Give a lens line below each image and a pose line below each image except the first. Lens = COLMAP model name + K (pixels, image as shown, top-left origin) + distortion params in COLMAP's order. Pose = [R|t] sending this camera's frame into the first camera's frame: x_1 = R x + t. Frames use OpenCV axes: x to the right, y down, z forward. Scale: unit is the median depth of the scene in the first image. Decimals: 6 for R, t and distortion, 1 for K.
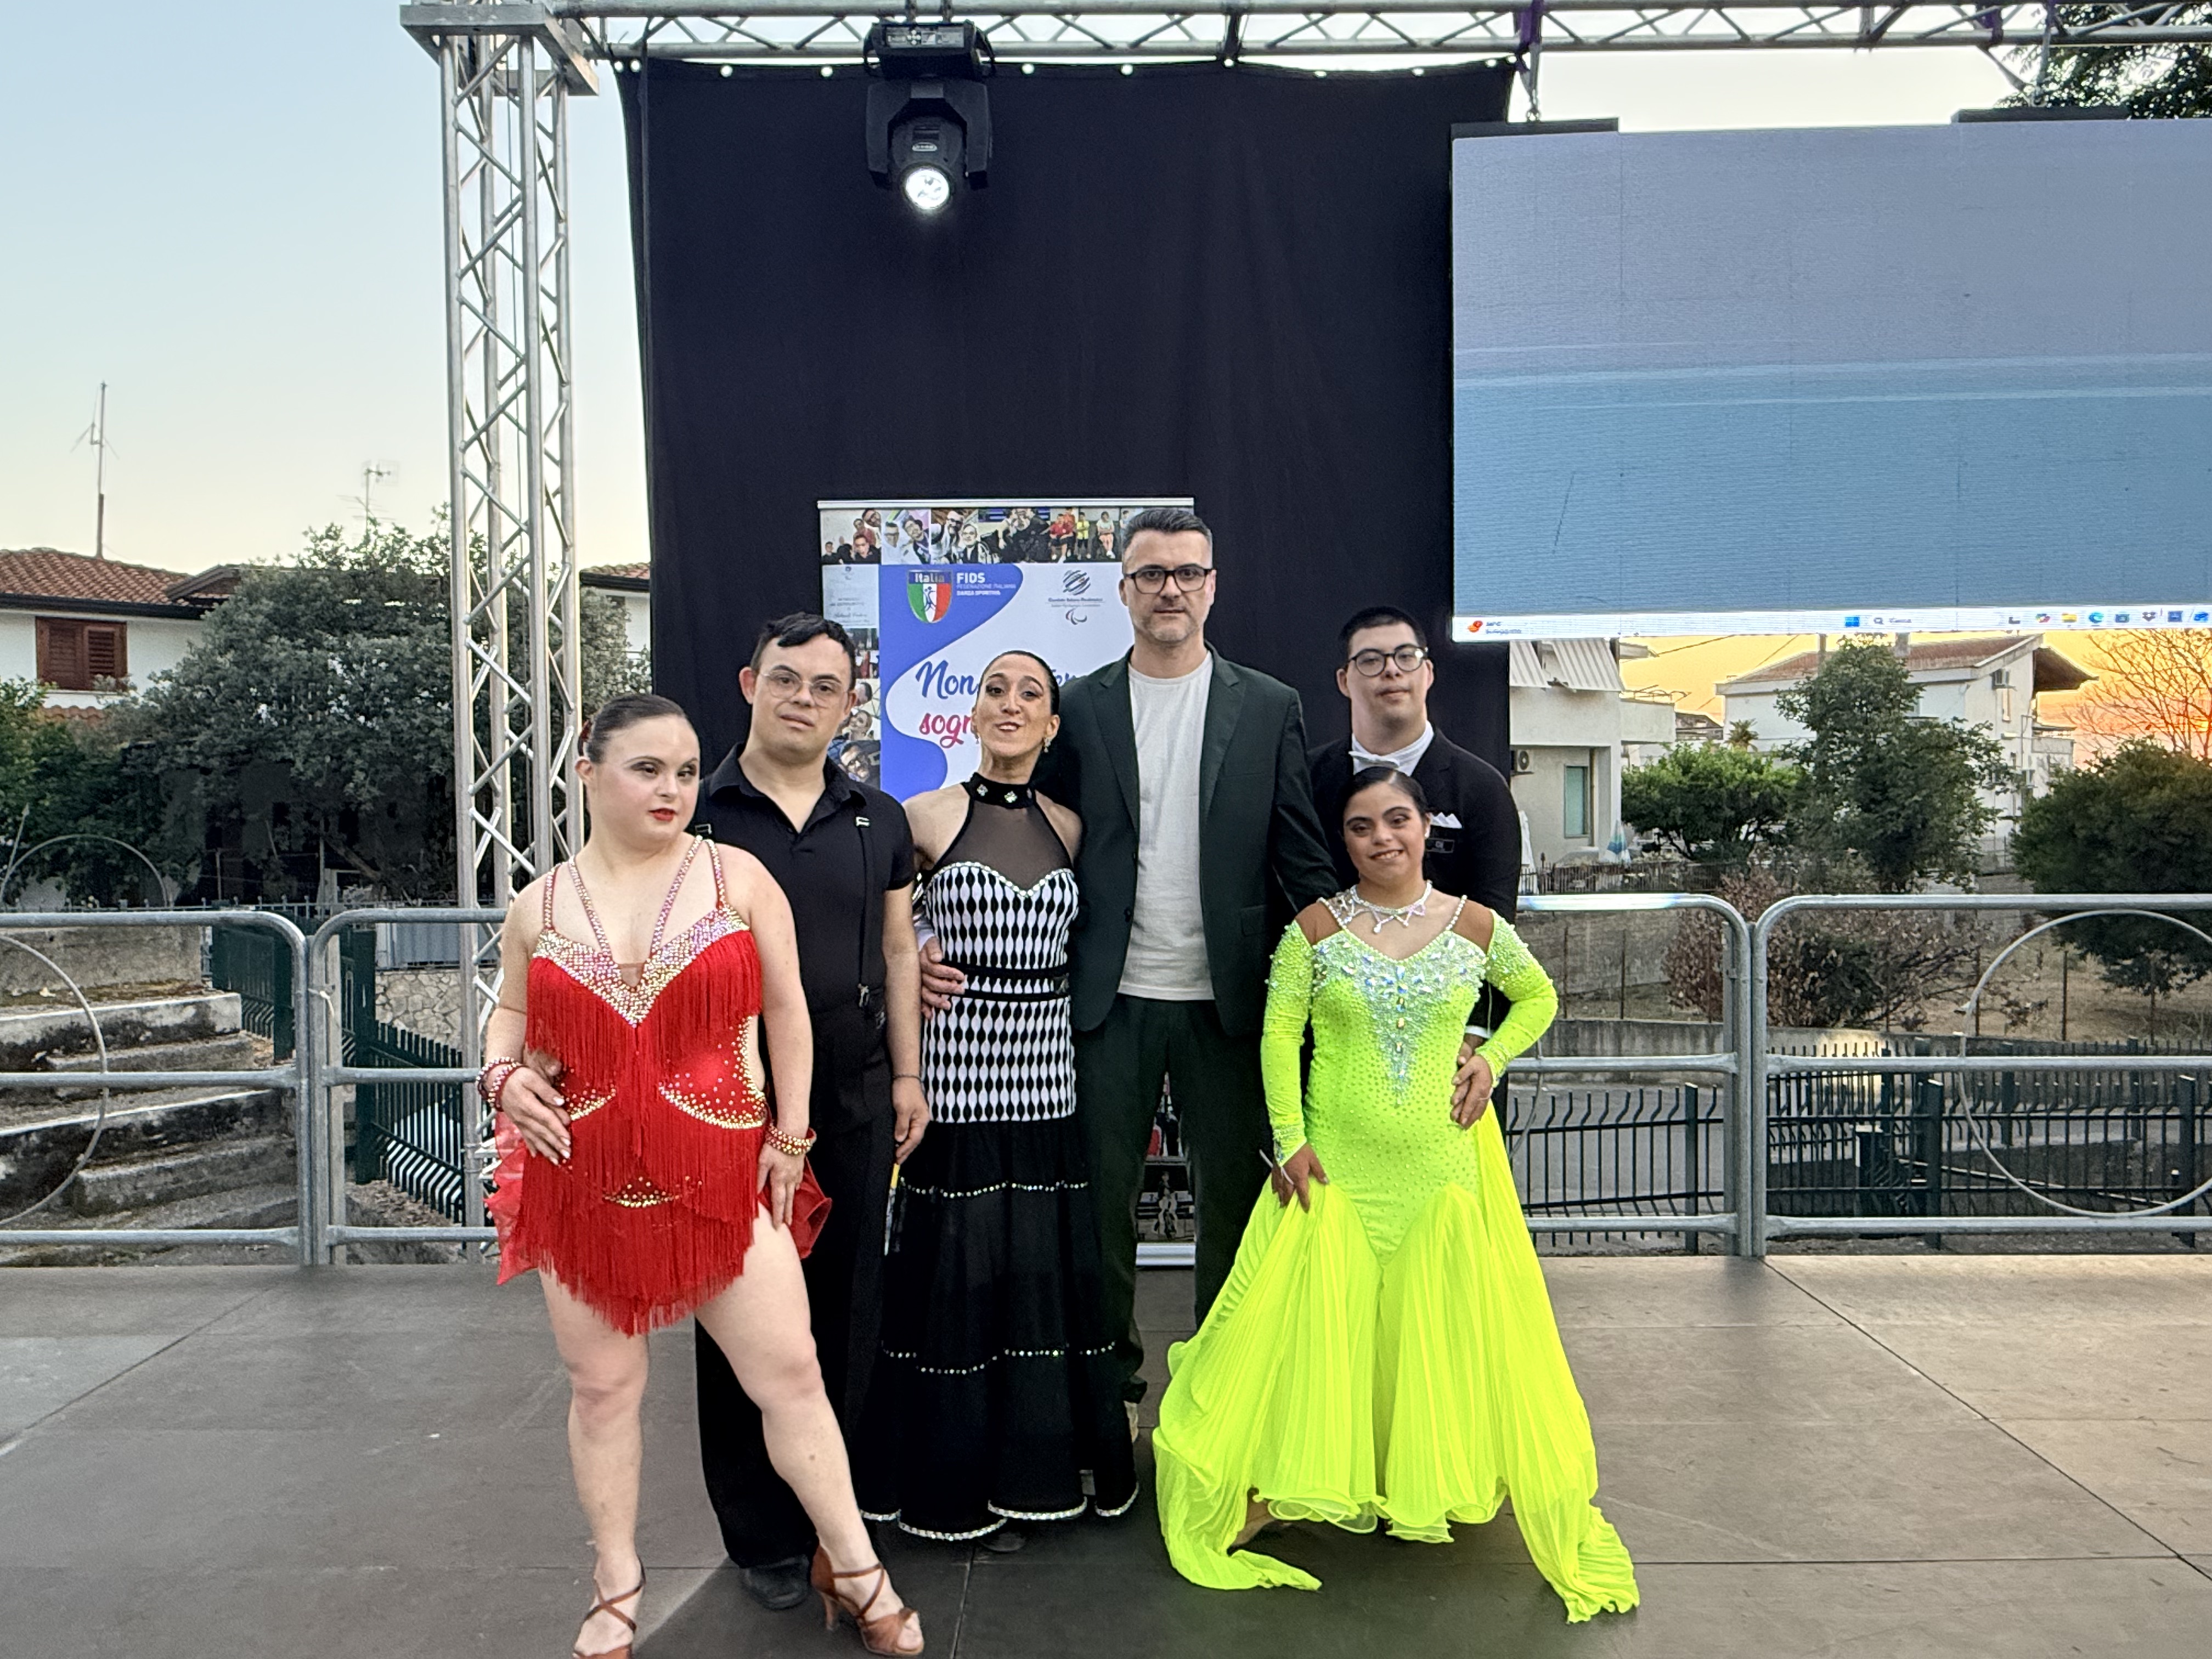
lens RADIAL K [[1351.1, 0, 1064.2], [0, 1351.1, 819.9], [0, 0, 1]] dist [-0.000233, 0.000579]
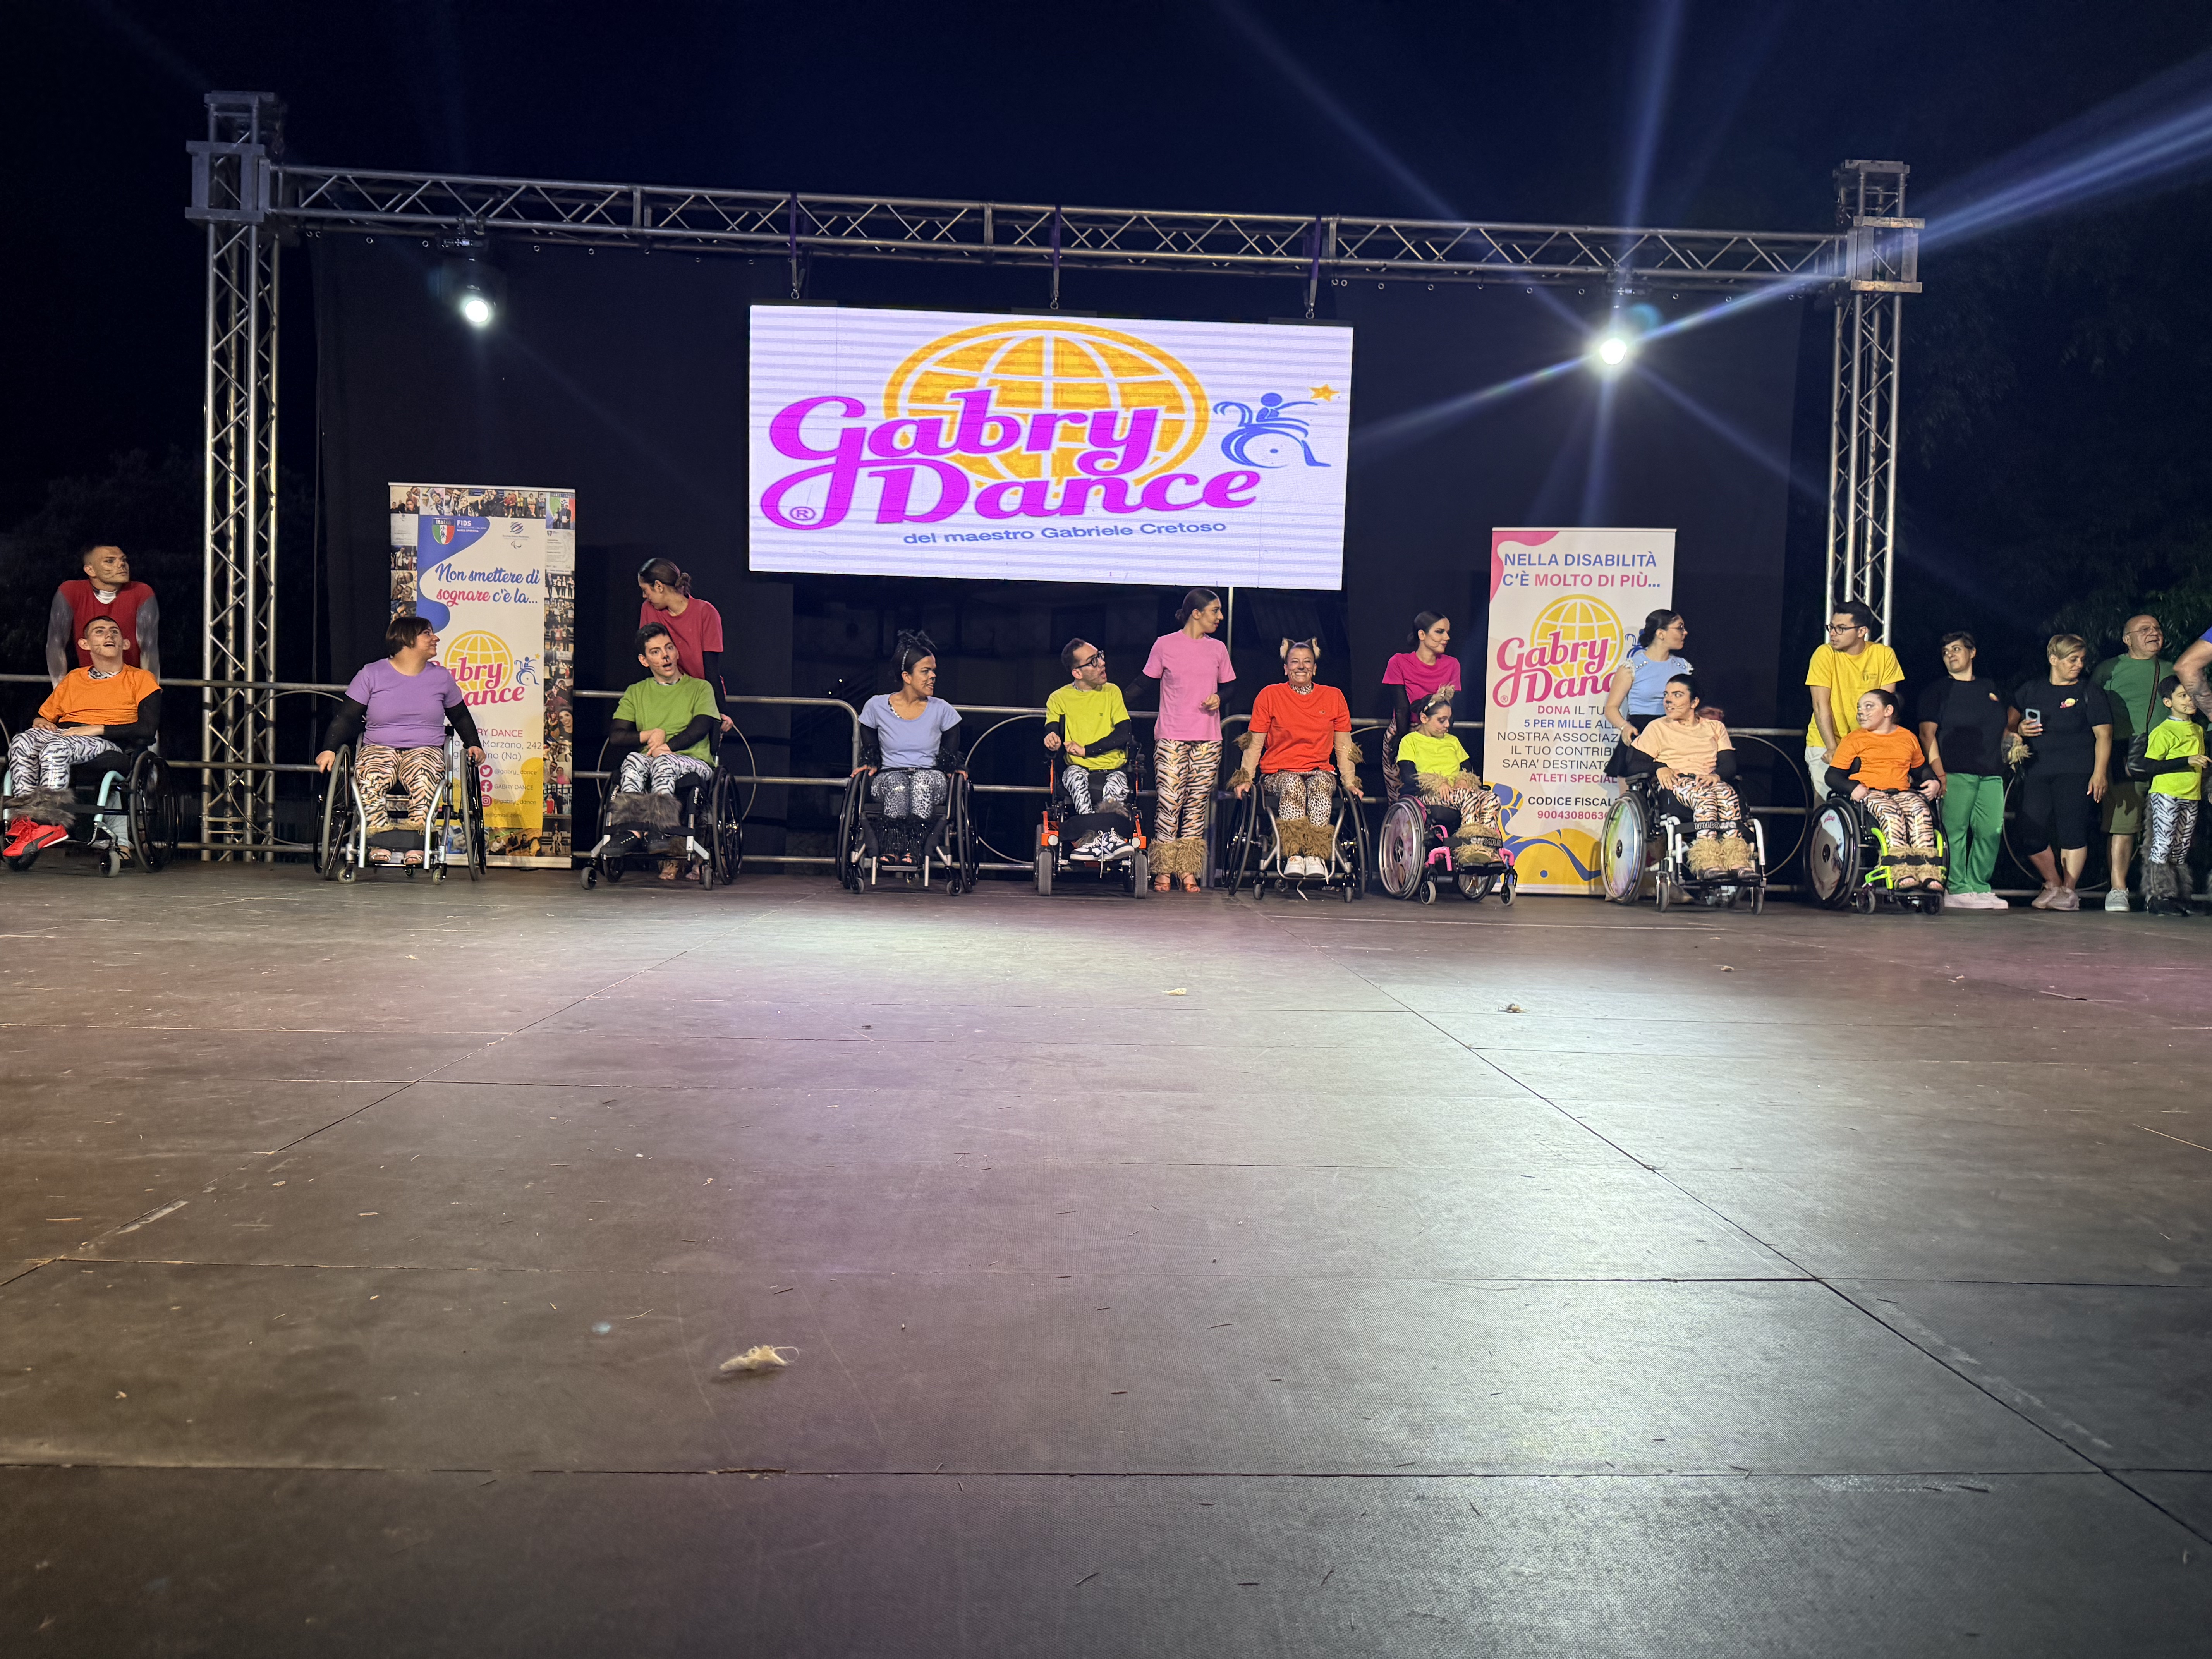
lens RADIAL K [[1586.2, 0, 1109.7], [0, 1586.2, 823.1], [0, 0, 1]] dist [0.000623, -0.028335]
pose [[0.996745, 0.033228, 0.073458, 0.652868], [-0.033384, 0.999442, 0.000896, 0.209657], [-0.073388, -0.003345, 0.997298, -1.281356]]
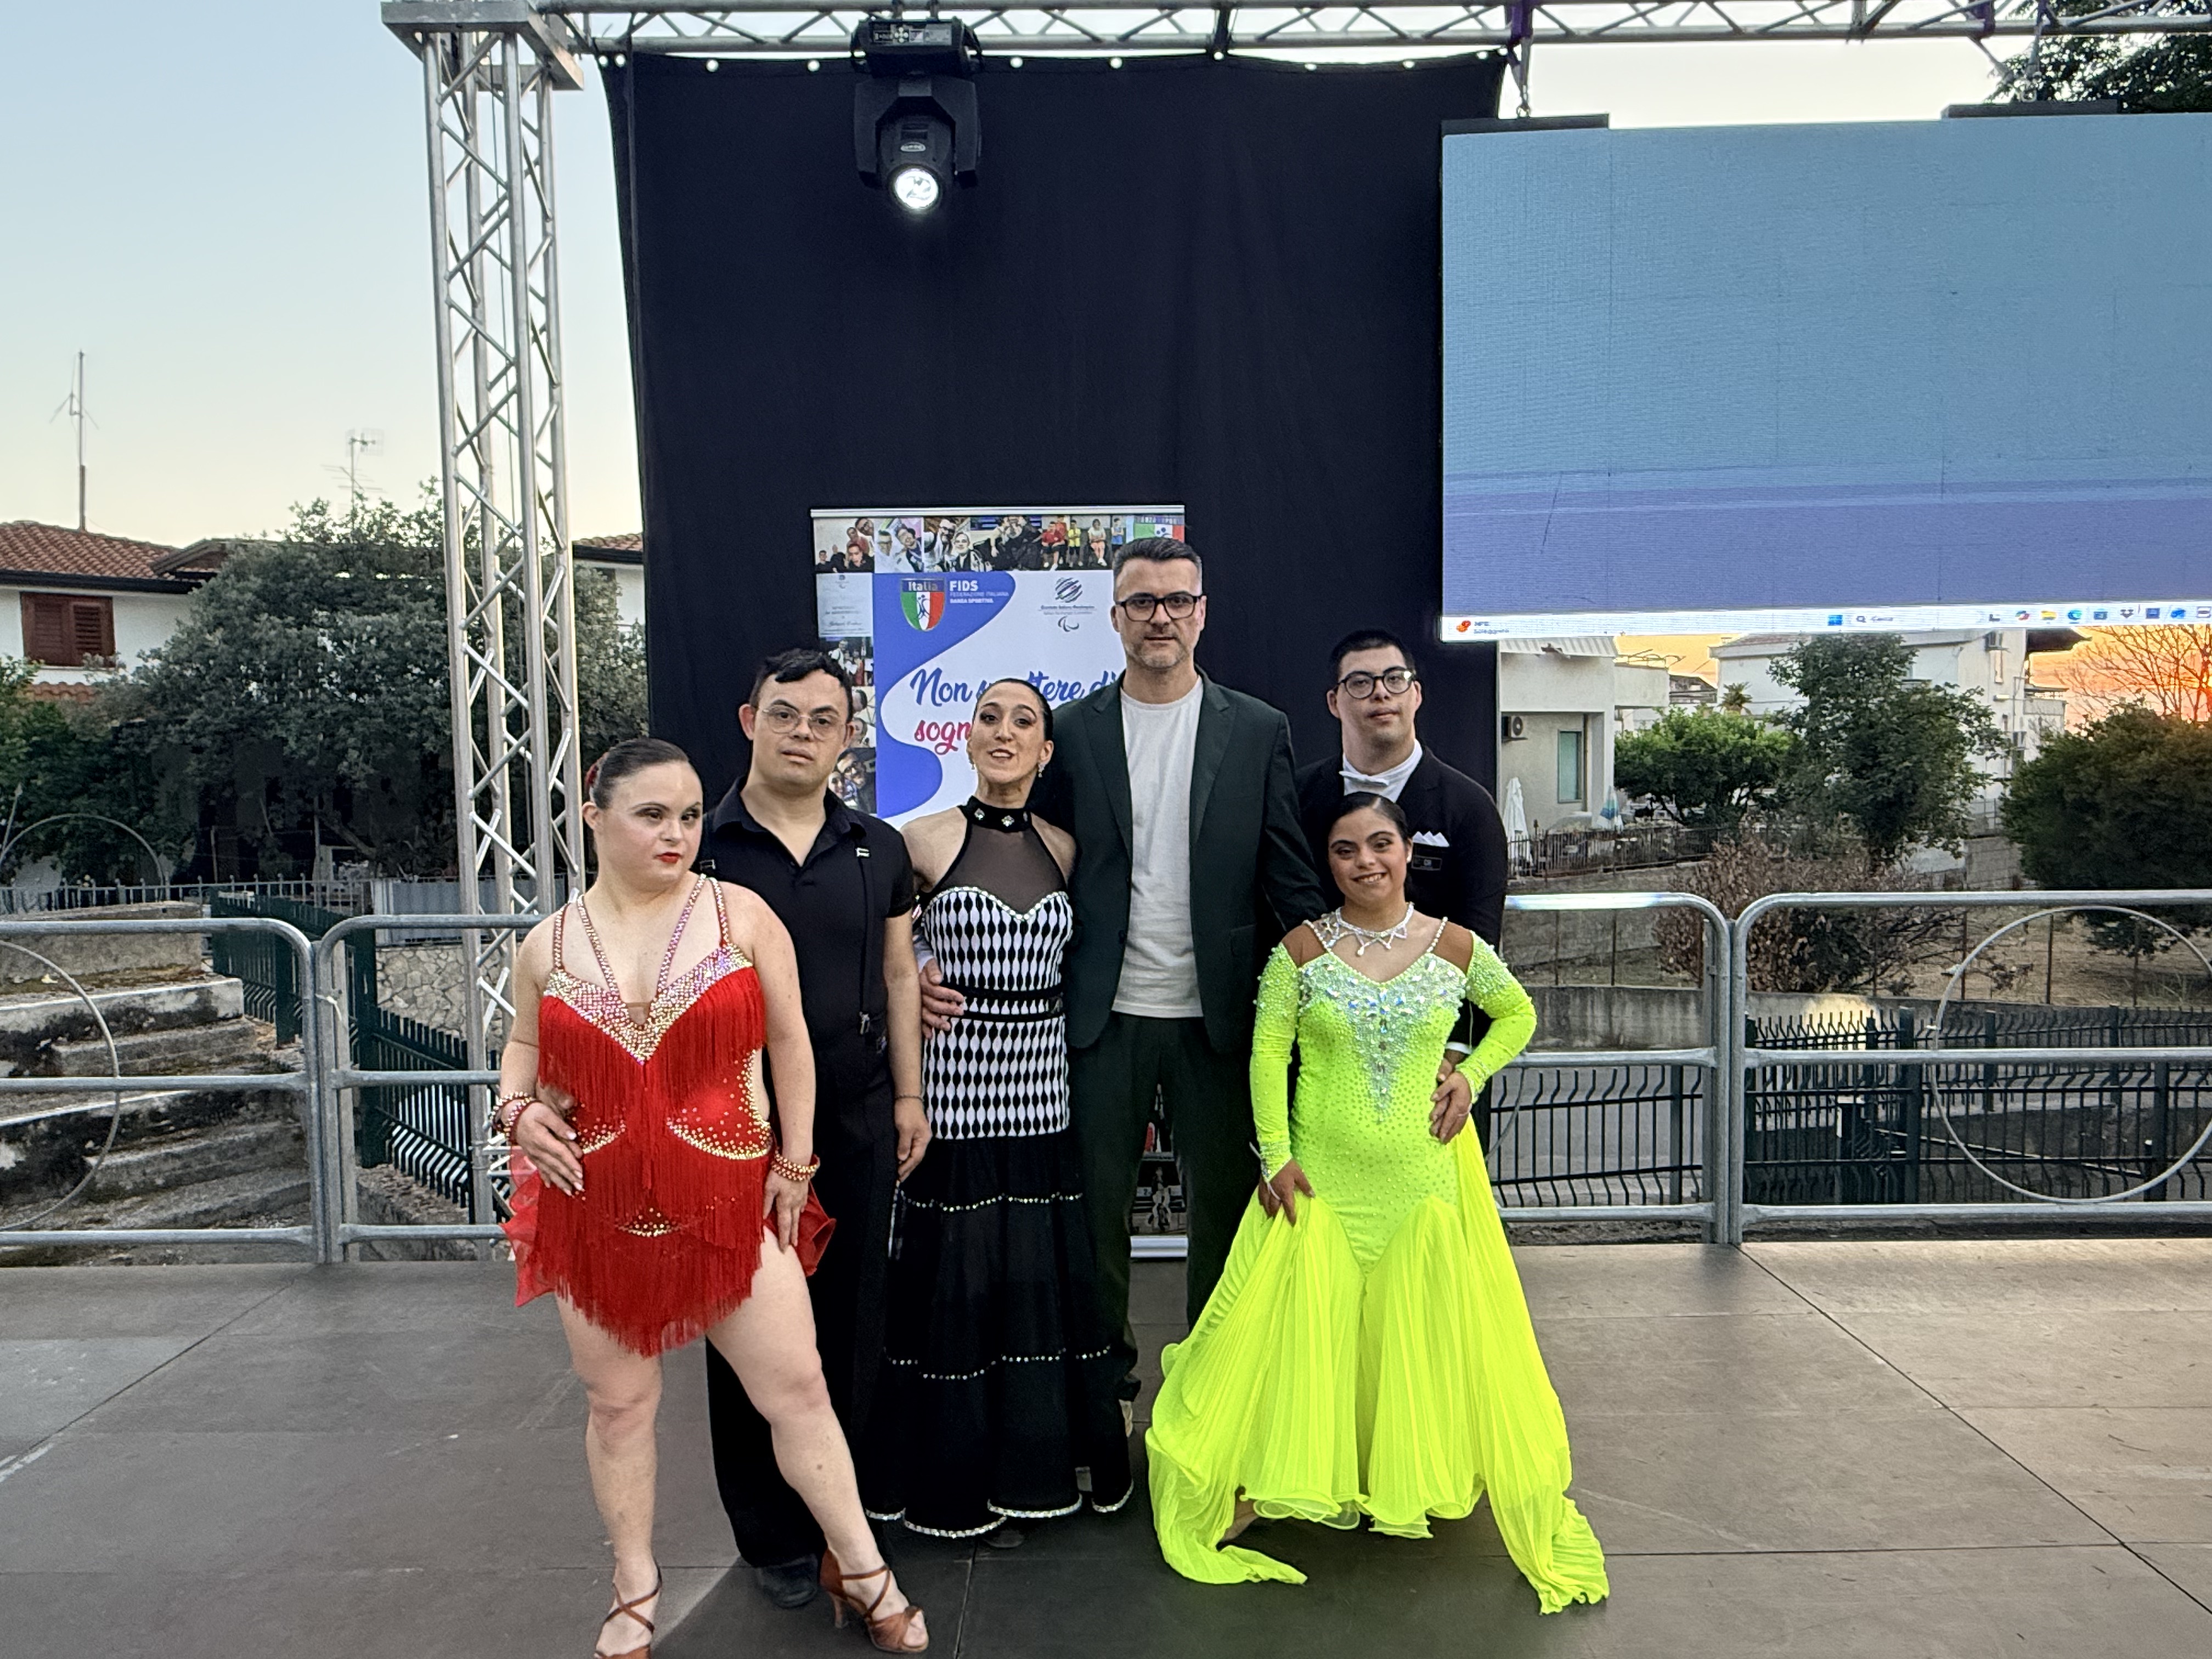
lens RADIAL K [[1352.7, 0, 1067.0], [0, 1352.7, 830.6], [0, 0, 1]] dist [0.000802, -0.000138]
pose [[0.999962, -0.006734, 0.005536, 0.001078], [0.006529, 0.999318, 0.036340, -0.028859], [-0.005777, -0.036302, 0.999324, -0.014900]]
